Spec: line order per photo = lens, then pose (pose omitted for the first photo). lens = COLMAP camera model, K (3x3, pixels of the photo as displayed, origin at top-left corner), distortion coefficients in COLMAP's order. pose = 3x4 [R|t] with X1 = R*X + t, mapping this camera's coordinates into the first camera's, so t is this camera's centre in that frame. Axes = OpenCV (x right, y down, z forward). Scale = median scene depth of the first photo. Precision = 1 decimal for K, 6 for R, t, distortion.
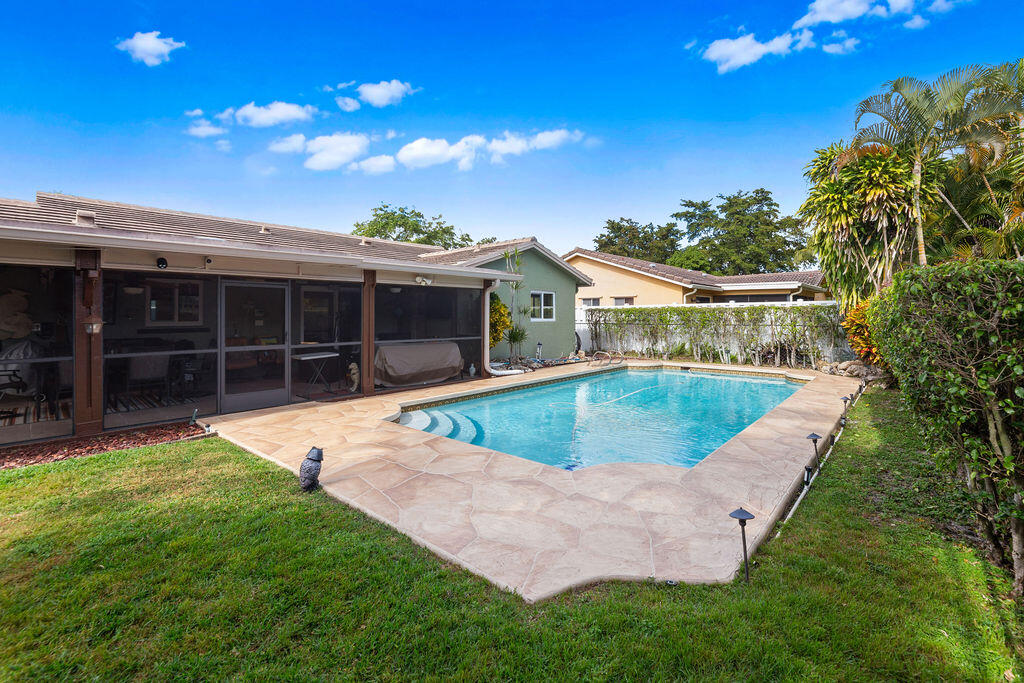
lens RADIAL K [[435.7, 0, 512.3], [0, 435.7, 312.6], [0, 0, 1]] dist [-0.004383, 0.000135]
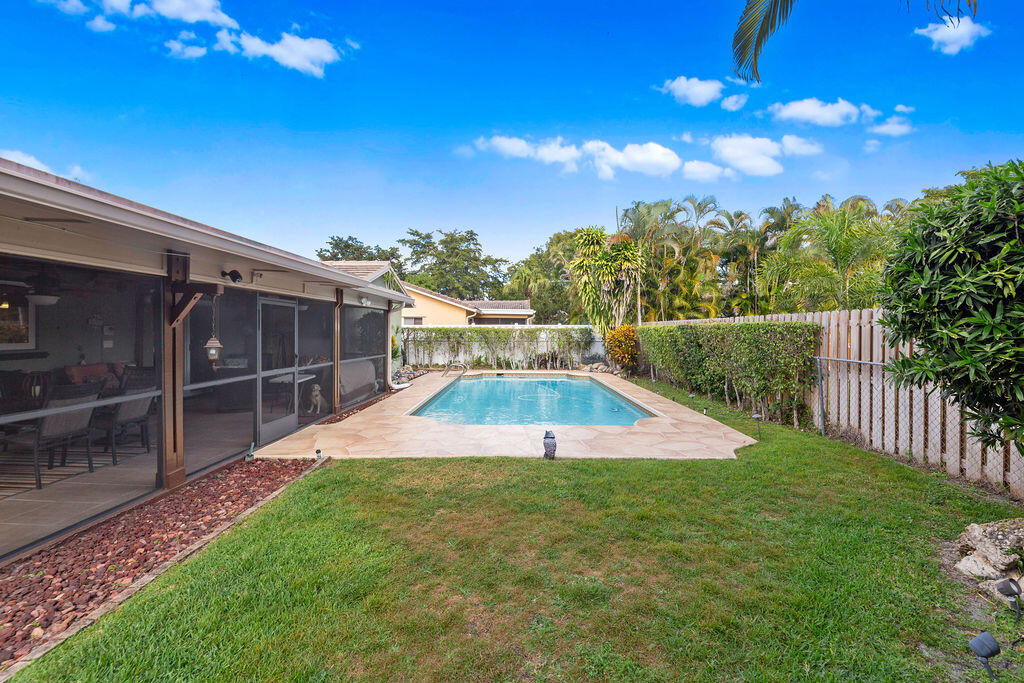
lens RADIAL K [[435.7, 0, 506.6], [0, 435.7, 334.2], [0, 0, 1]] dist [-0.004383, 0.000135]
pose [[0.753485, 0.000457, 0.657465, -0.423306], [-0.008117, 0.999930, 0.008607, -0.004605], [-0.657415, -0.011822, 0.753436, -0.001978]]
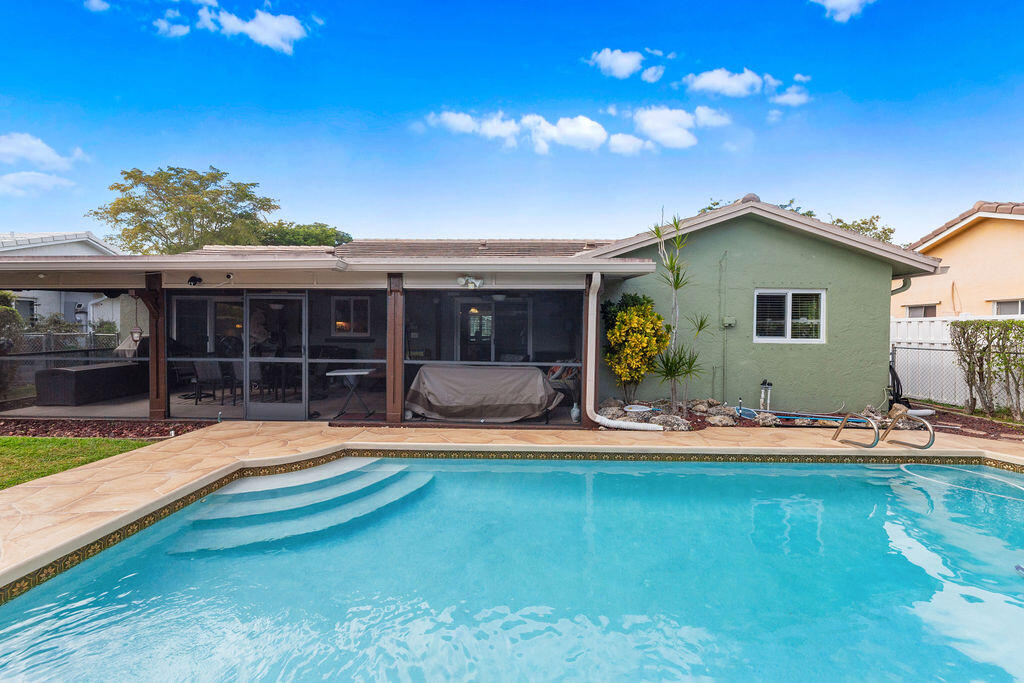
lens RADIAL K [[435.7, 0, 511.8], [0, 435.7, 337.0], [0, 0, 1]] dist [-0.004383, 0.000135]
pose [[0.663150, 0.022913, -0.748135, 0.264442], [-0.005703, 0.999657, 0.025562, 0.000055], [0.748465, -0.012685, 0.663054, 0.378832]]
